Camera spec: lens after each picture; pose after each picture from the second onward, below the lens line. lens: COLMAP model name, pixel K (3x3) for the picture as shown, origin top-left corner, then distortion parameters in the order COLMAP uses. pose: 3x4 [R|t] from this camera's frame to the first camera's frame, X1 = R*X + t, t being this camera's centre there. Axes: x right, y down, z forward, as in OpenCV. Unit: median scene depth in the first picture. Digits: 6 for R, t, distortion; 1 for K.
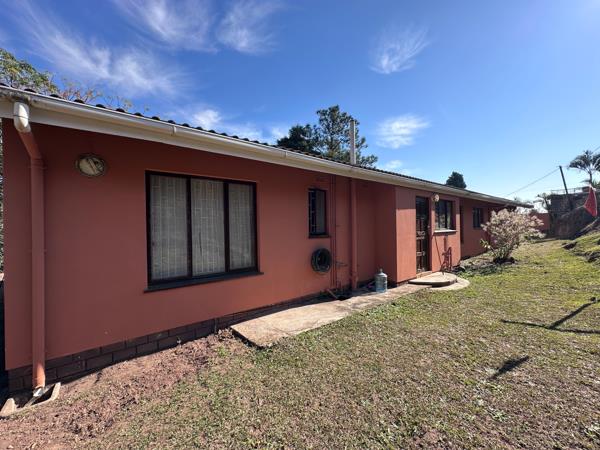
lens RADIAL K [[239.7, 0, 300.0], [0, 239.7, 225.0], [0, 0, 1]] dist [-0.002112, 0.000370]
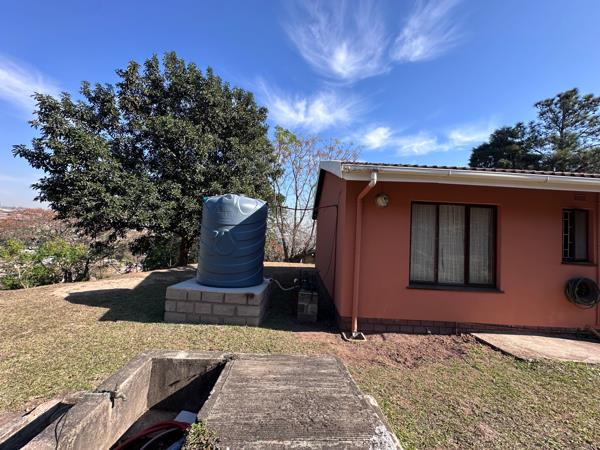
lens RADIAL K [[239.7, 0, 300.0], [0, 239.7, 225.0], [0, 0, 1]] dist [-0.002112, 0.000370]
pose [[0.786550, 0.023125, -0.617094, -0.010190], [-0.059404, 0.997498, -0.038336, -0.000131], [0.614663, 0.066811, 0.785955, -0.015929]]
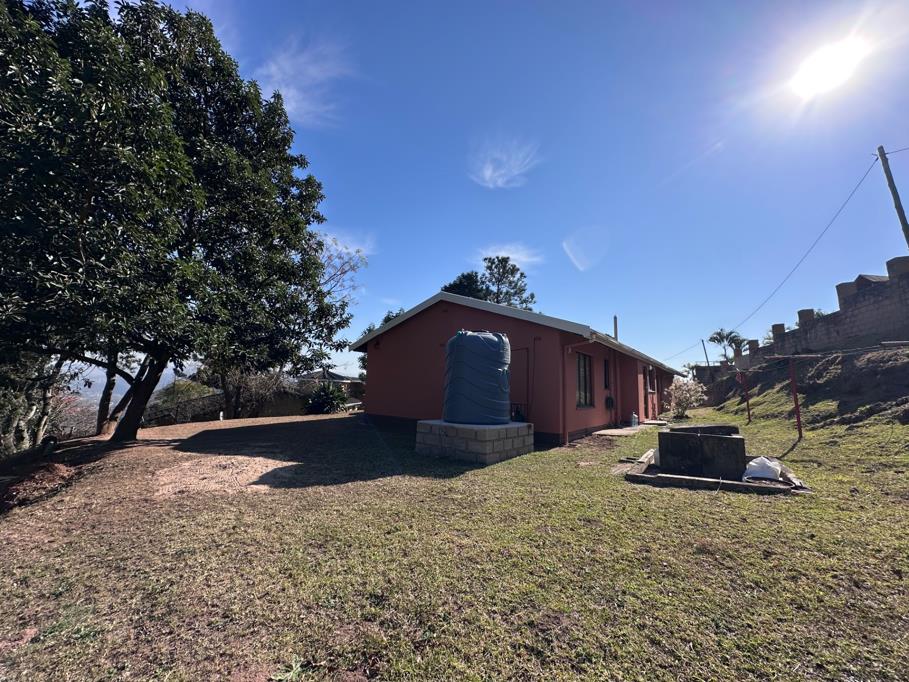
lens RADIAL K [[372.8, 0, 448.0], [0, 372.8, 326.5], [0, 0, 1]] dist [-0.006909, 0.000471]
pose [[0.965767, 0.087675, 0.244147, -0.090212], [-0.045631, 0.983895, -0.172825, 0.007389], [-0.255367, 0.155768, 0.954214, -0.065053]]
